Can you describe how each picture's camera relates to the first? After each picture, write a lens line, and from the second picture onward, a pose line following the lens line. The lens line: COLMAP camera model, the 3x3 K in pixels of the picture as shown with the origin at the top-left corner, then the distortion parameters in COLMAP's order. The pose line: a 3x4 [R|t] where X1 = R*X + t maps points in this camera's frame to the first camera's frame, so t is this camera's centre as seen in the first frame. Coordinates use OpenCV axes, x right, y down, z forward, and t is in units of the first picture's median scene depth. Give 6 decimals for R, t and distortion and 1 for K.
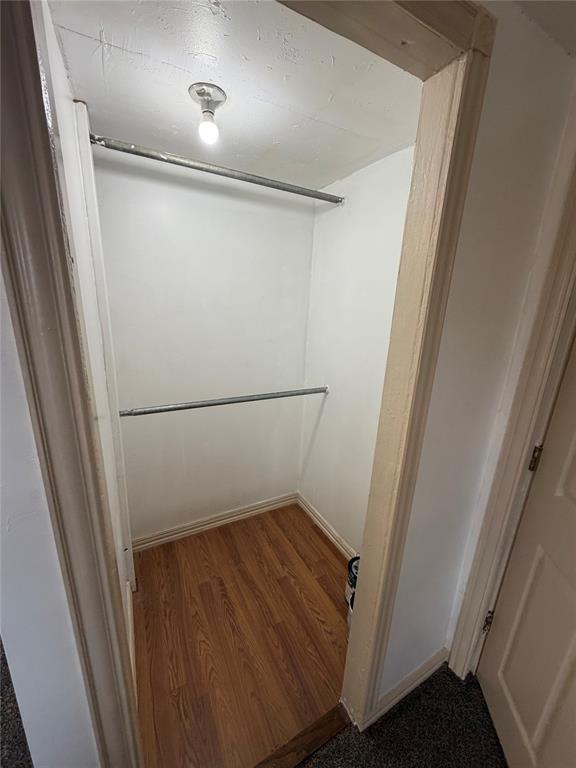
lens RADIAL K [[304.0, 0, 288.0], [0, 304.0, 384.0], [0, 0, 1]] dist [0.000132, 0.000011]
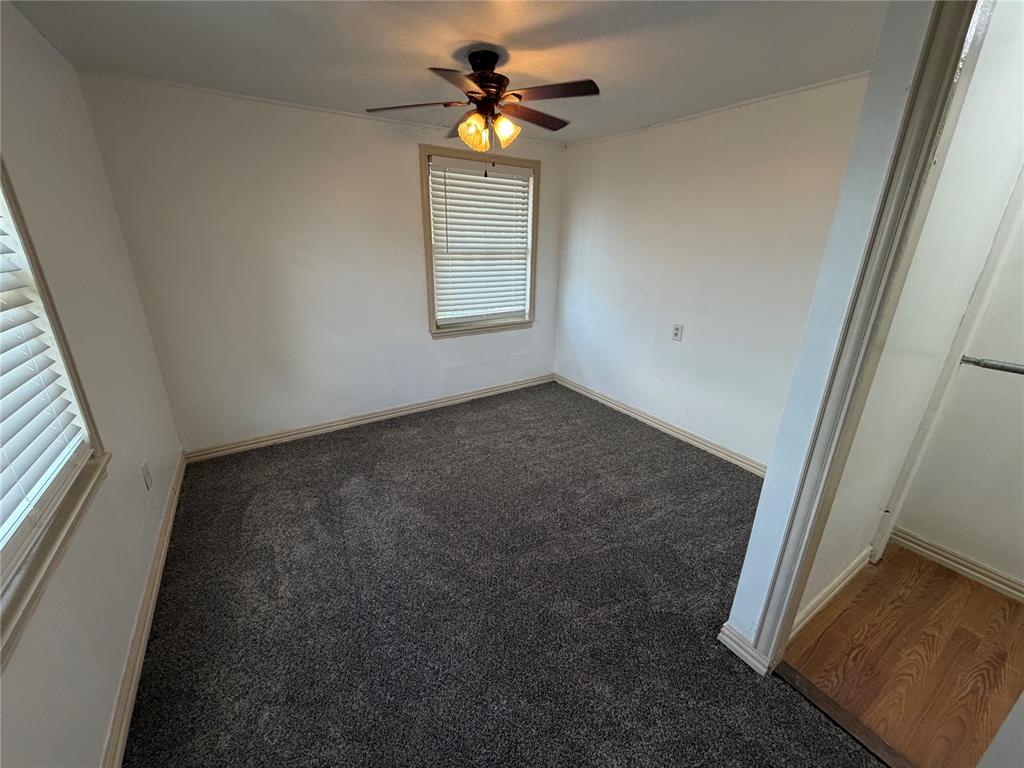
lens RADIAL K [[405.3, 0, 509.3], [0, 405.3, 382.3], [0, 0, 1]] dist [0.000132, 0.000011]
pose [[0.070076, 0.288612, -0.954878, 0.397731], [-0.280108, 0.924412, 0.258848, 0.193946], [0.957407, 0.249330, 0.145622, -0.311724]]
